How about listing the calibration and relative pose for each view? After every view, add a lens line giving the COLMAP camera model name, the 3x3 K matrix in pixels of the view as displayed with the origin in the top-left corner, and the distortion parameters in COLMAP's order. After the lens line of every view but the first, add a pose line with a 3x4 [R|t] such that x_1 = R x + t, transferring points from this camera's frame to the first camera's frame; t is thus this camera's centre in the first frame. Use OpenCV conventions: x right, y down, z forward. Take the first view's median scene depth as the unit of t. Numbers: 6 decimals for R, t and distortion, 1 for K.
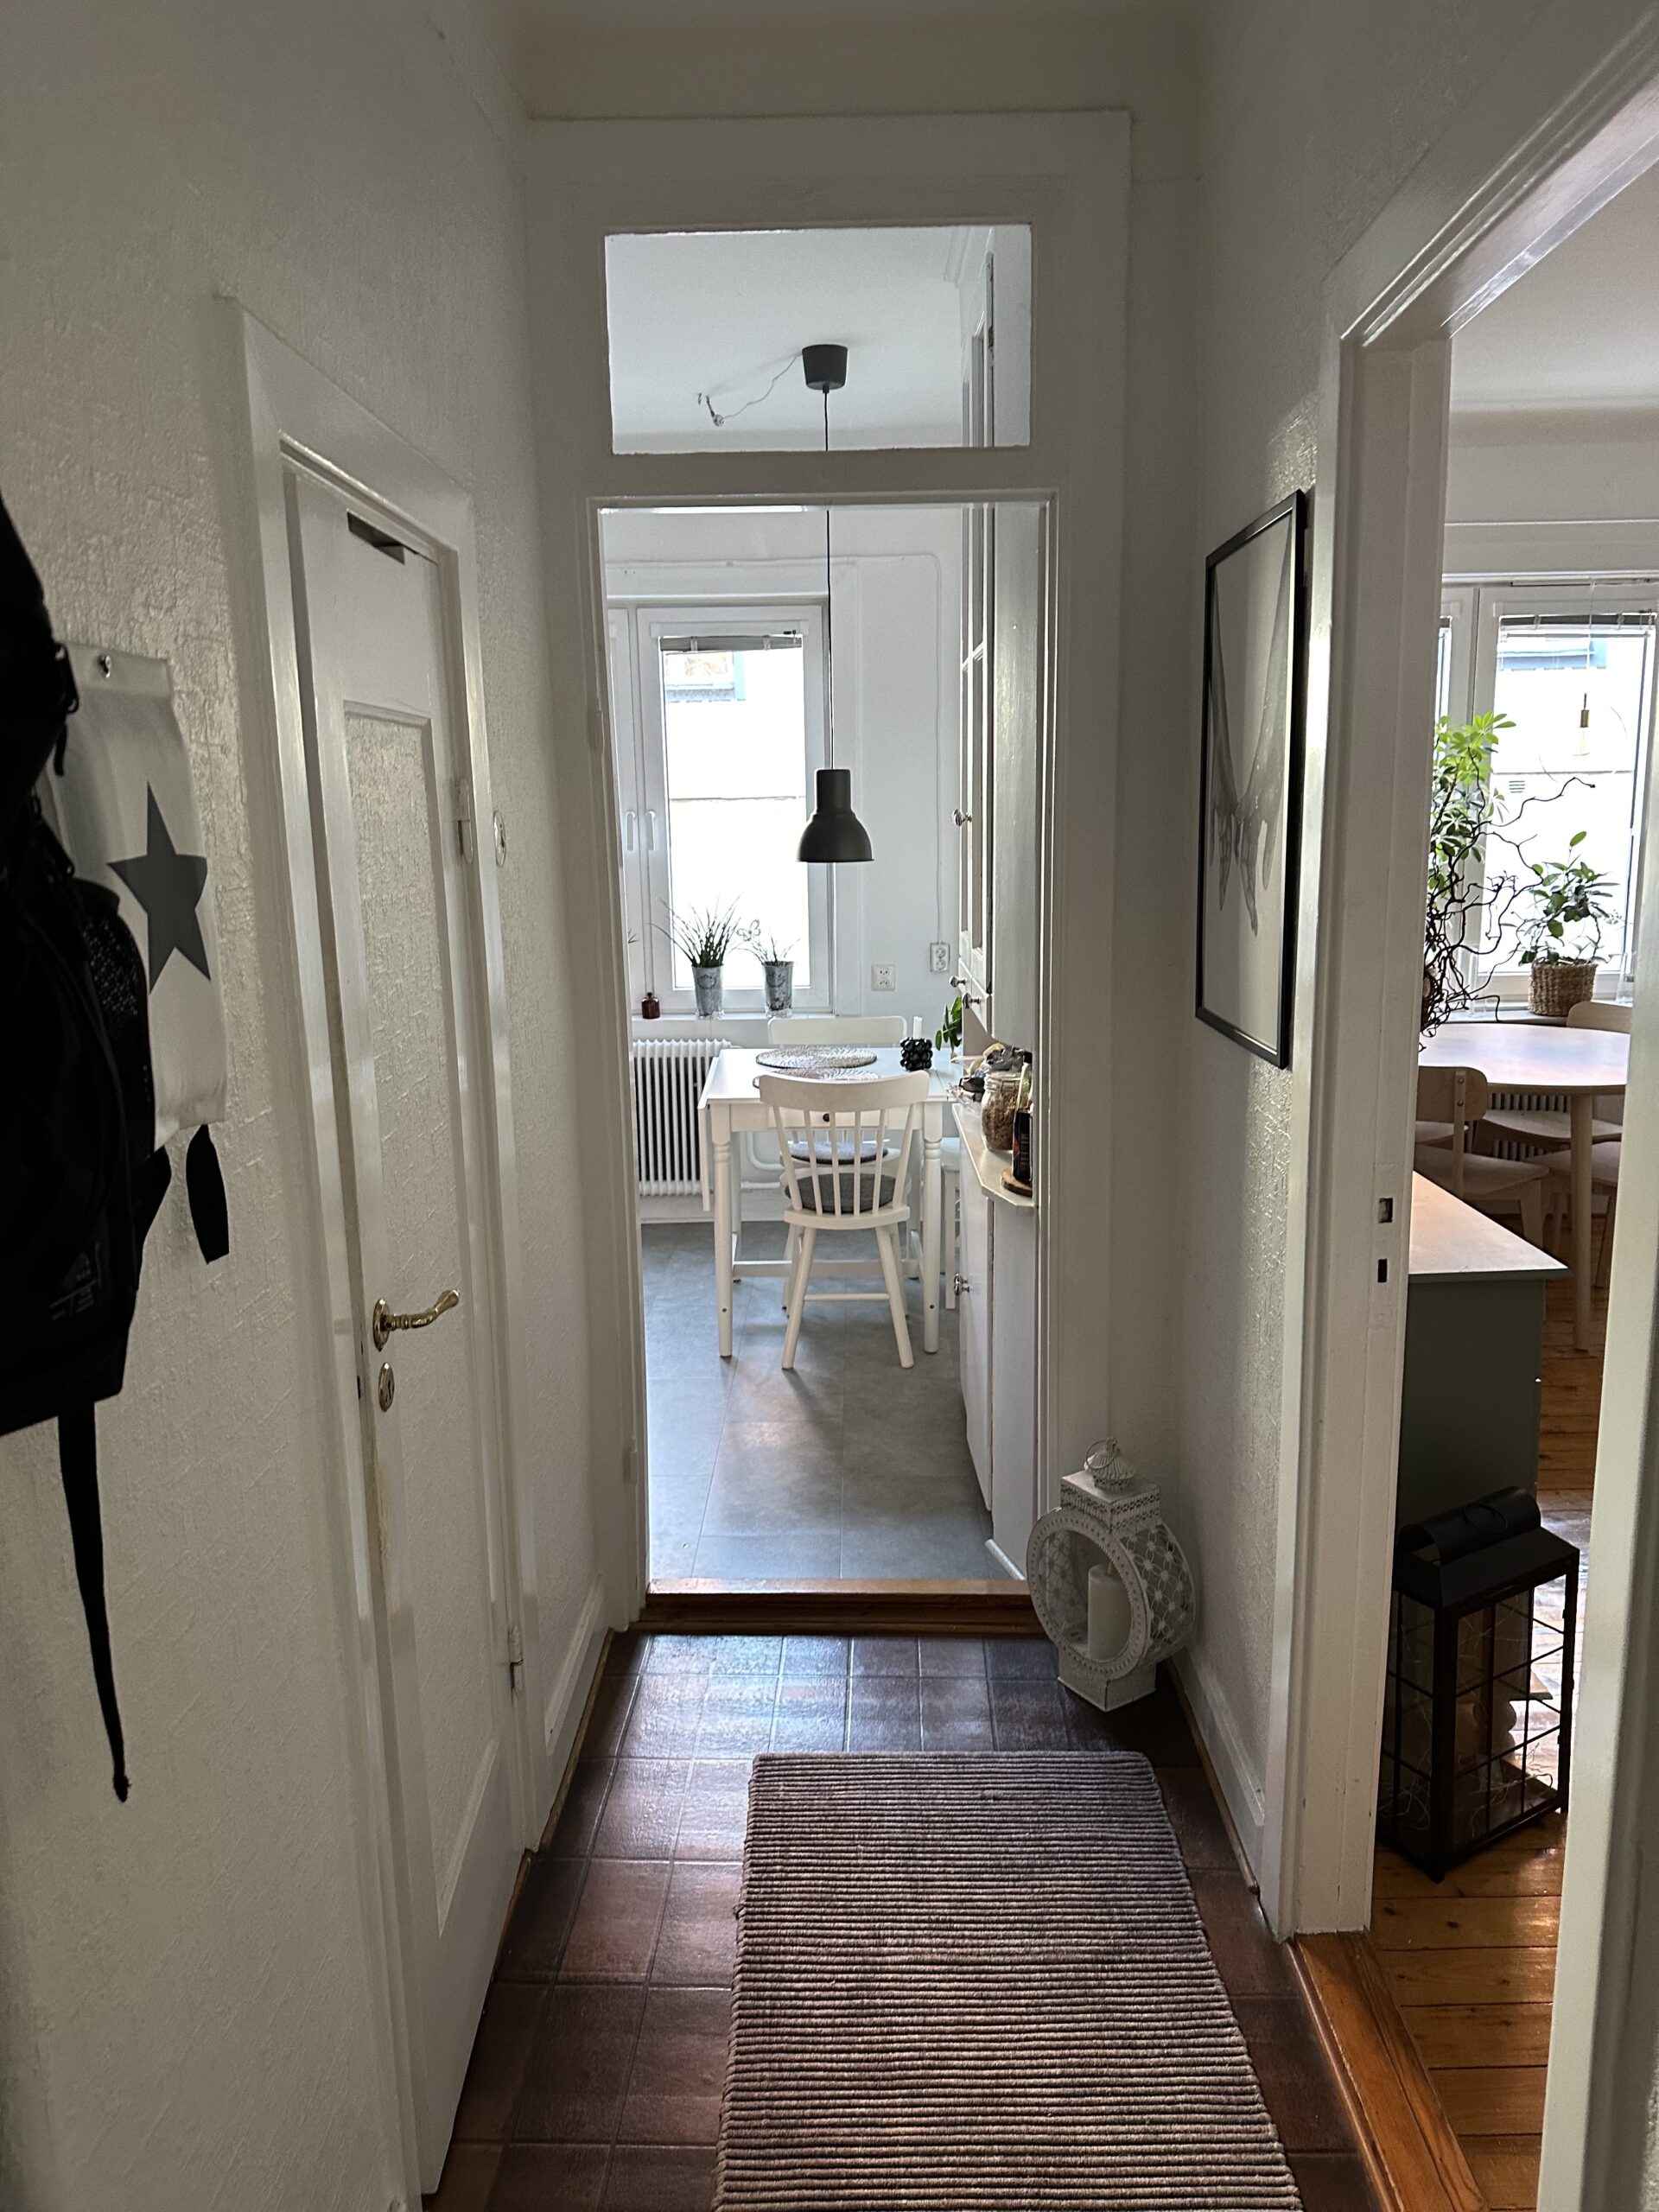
lens RADIAL K [[1533.7, 0, 829.5], [0, 1533.7, 1106.0], [0, 0, 1]] dist [0.005172, -0.000194]
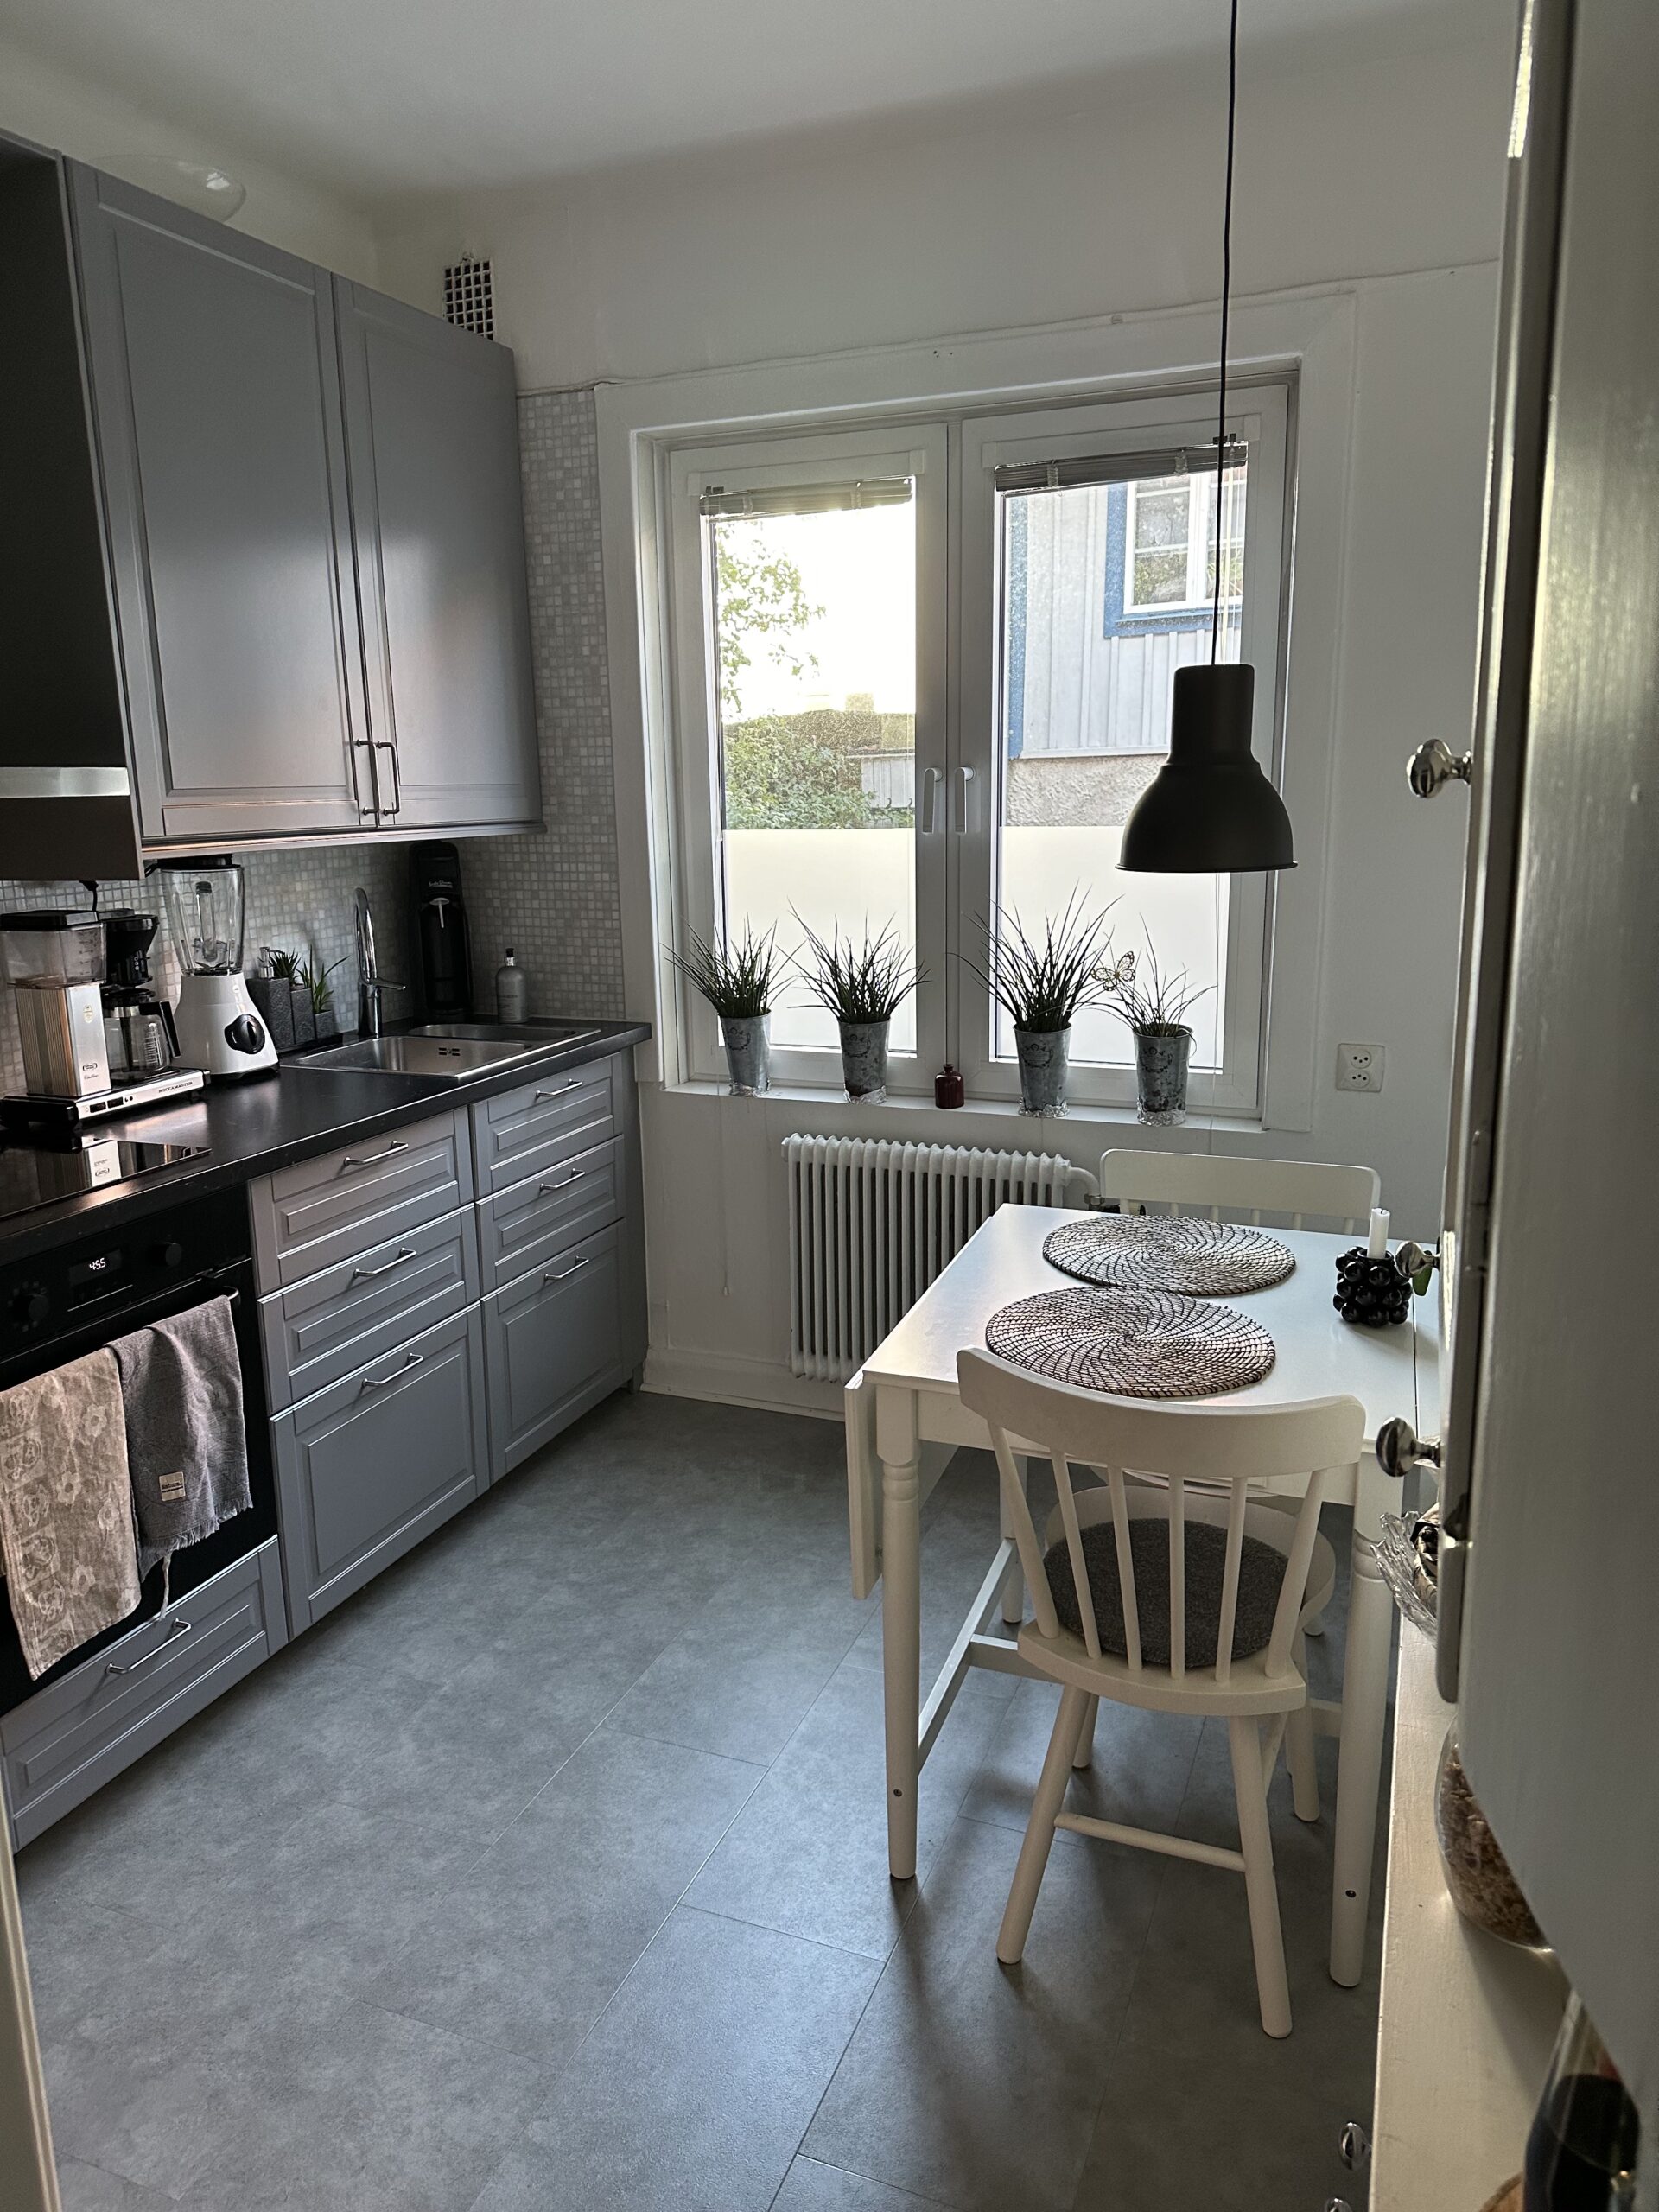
lens RADIAL K [[1533.7, 0, 829.5], [0, 1533.7, 1106.0], [0, 0, 1]] dist [0.005172, -0.000194]
pose [[0.933431, 0.065294, -0.352766, 0.059135], [-0.055322, 0.997734, 0.038289, -0.087700], [0.354467, -0.016224, 0.934928, 0.467738]]
